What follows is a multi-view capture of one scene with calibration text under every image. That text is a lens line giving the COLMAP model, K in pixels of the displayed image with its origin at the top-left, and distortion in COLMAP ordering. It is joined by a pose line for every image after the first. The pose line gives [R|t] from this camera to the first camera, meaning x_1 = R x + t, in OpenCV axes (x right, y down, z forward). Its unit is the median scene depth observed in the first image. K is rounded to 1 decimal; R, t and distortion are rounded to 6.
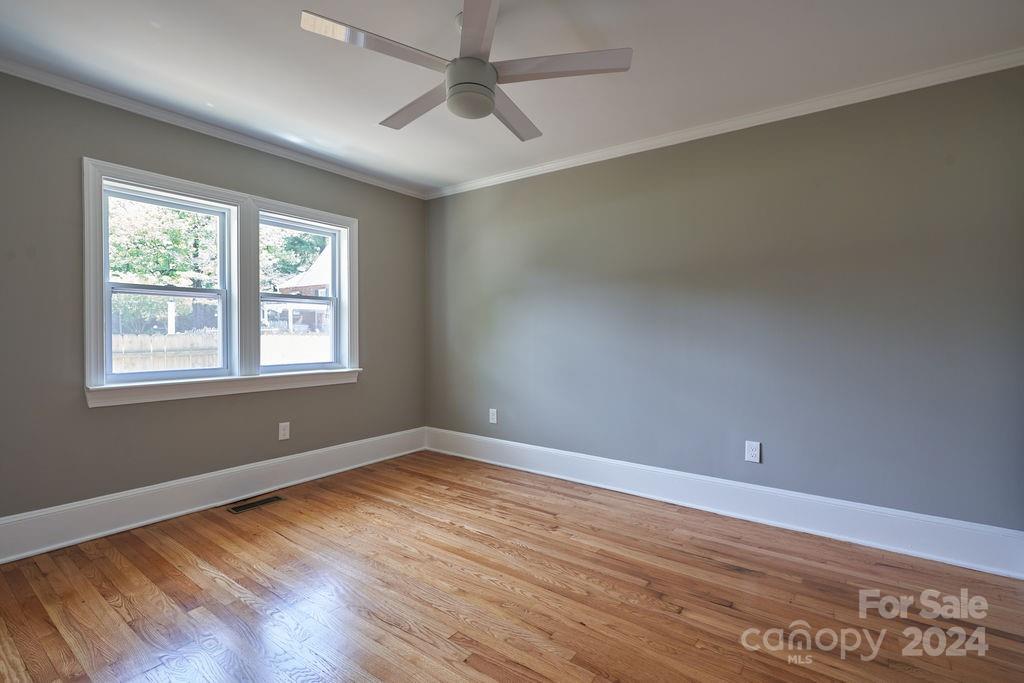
lens RADIAL K [[475.9, 0, 513.1], [0, 475.9, 331.3], [0, 0, 1]] dist [0.002222, 0.000206]
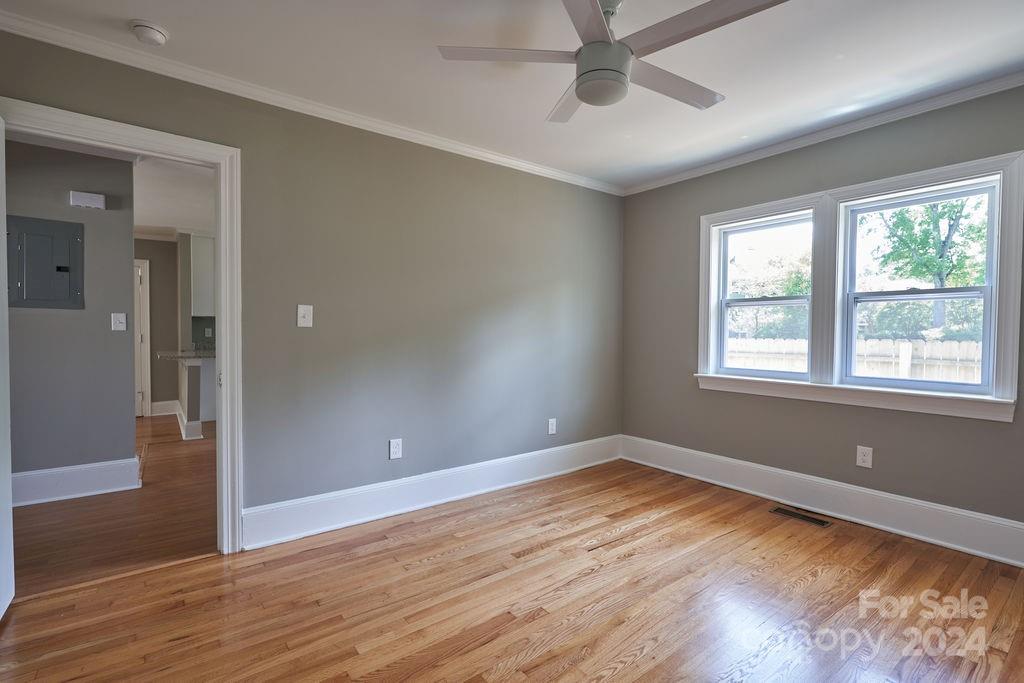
lens RADIAL K [[478.4, 0, 512.0], [0, 478.4, 341.5], [0, 0, 1]] dist [0.000841, 0.000519]
pose [[-0.279853, 0.015994, -0.959910, 0.627025], [-0.009269, 0.999770, 0.019360, -0.005122], [0.959998, 0.014316, -0.279640, 0.807659]]
